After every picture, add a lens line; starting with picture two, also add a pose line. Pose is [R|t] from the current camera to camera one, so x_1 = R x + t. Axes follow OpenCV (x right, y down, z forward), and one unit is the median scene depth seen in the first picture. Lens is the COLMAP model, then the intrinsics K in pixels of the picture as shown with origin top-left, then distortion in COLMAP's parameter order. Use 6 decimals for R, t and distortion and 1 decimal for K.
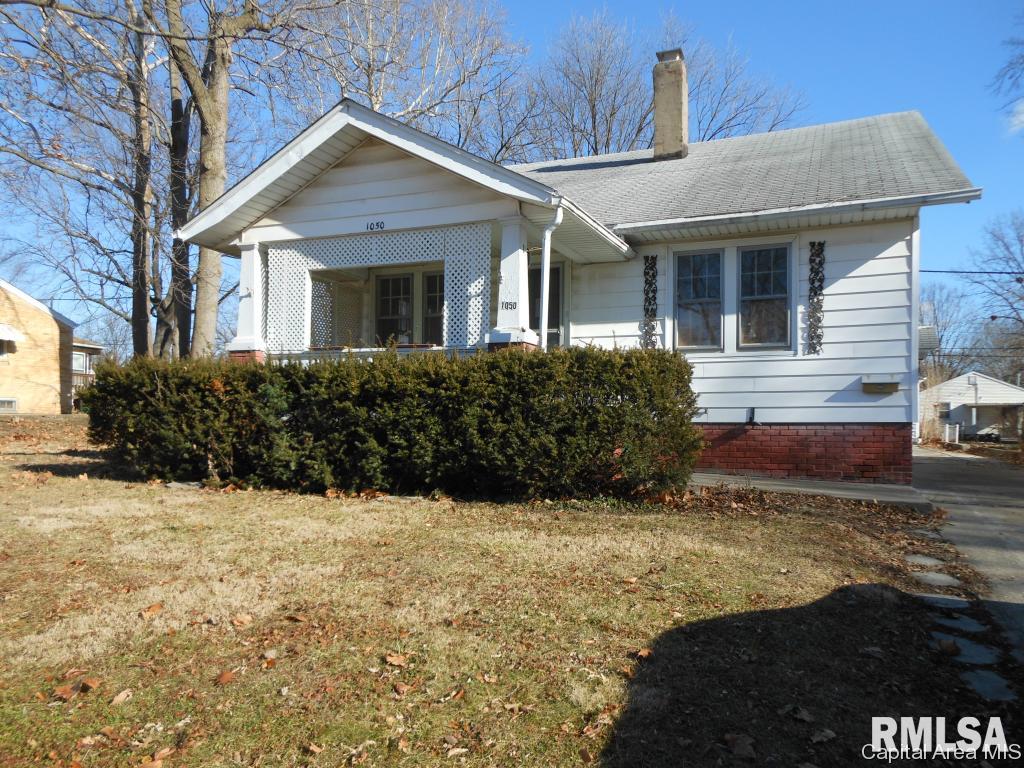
lens RADIAL K [[754.4, 0, 517.9], [0, 754.4, 425.1], [0, 0, 1]] dist [0.047791, -0.008939]
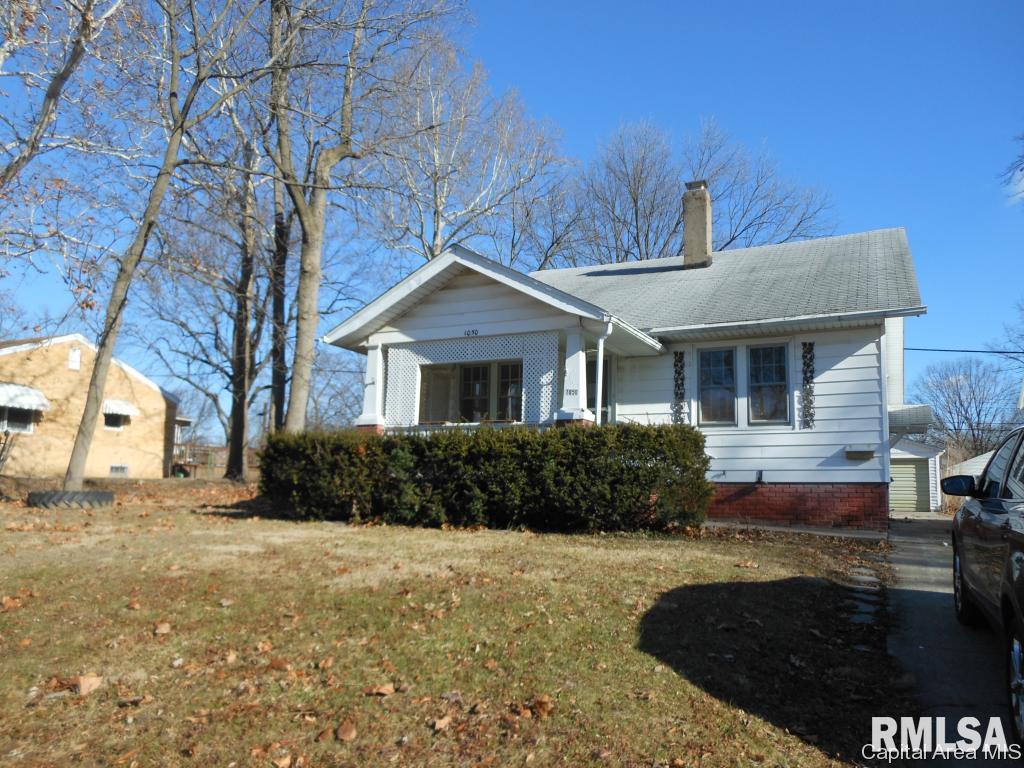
lens RADIAL K [[754.4, 0, 527.6], [0, 754.4, 436.6], [0, 0, 1]] dist [0.047791, -0.008939]
pose [[0.999193, 0.003721, -0.039981, -0.031356], [-0.006875, 0.996848, -0.079038, 0.024709], [0.039561, 0.079249, 0.996070, -0.293806]]
